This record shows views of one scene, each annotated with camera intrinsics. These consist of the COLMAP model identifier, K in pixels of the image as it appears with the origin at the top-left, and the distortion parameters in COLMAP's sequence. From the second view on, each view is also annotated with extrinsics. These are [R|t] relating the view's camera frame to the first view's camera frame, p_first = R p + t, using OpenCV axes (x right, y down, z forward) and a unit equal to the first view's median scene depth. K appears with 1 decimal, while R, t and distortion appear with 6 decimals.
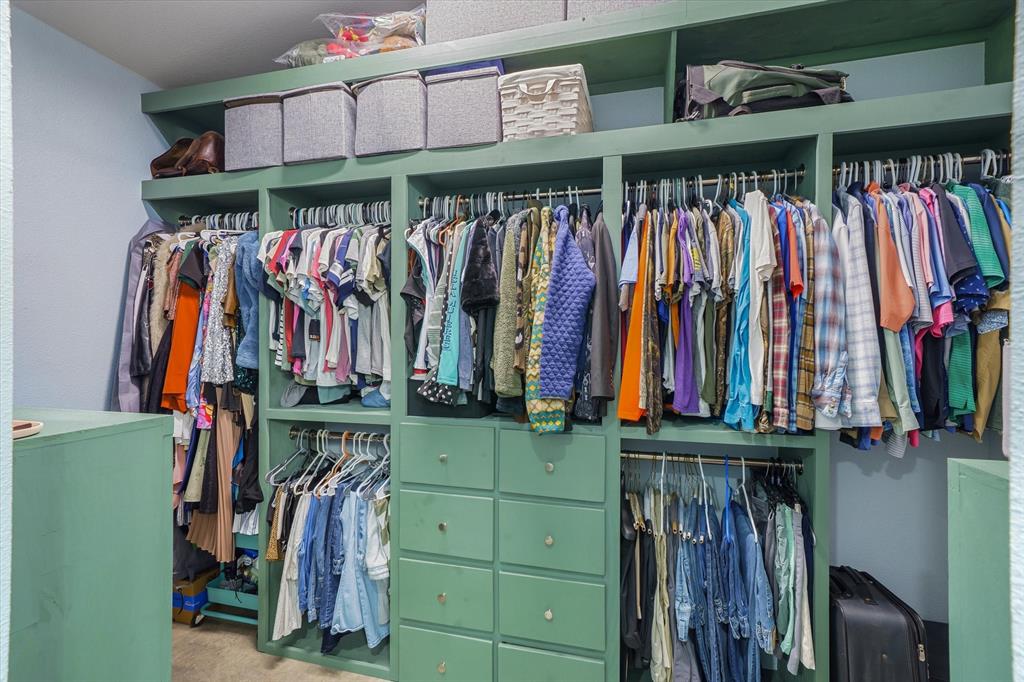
lens RADIAL K [[447.8, 0, 512.0], [0, 447.8, 341.0], [0, 0, 1]] dist [0.011516, -0.000345]
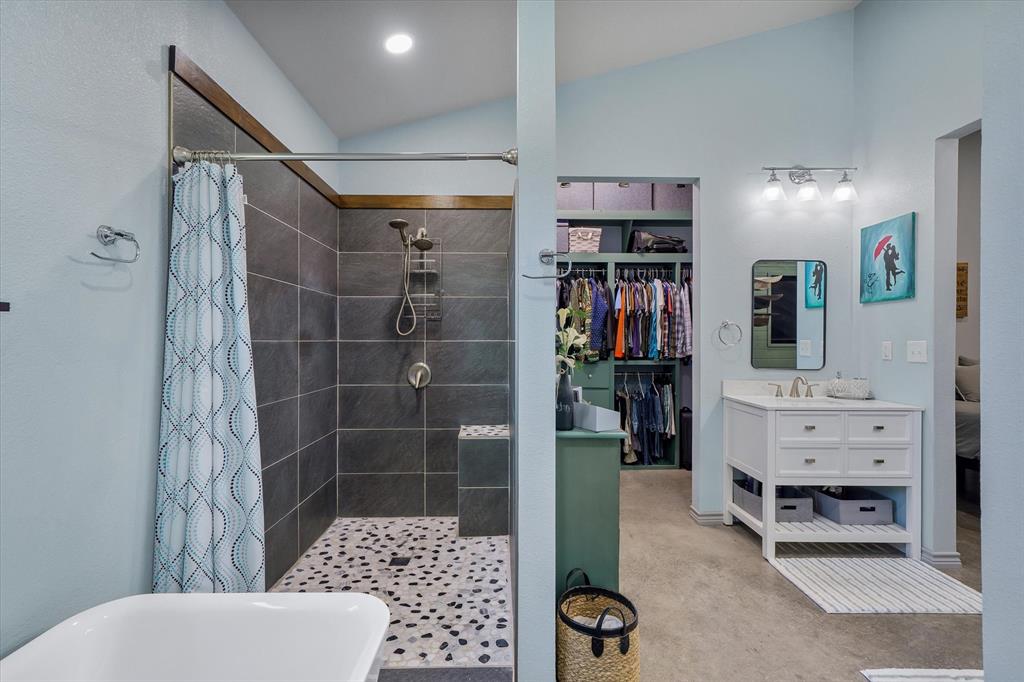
lens RADIAL K [[508.2, 0, 512.0], [0, 508.2, 341.0], [0, 0, 1]] dist [0.015795, 0.000470]
pose [[0.961980, -0.000505, 0.273119, -1.280284], [0.000787, 0.999999, -0.000926, 0.076317], [-0.273118, 0.001105, 0.961980, -1.932796]]
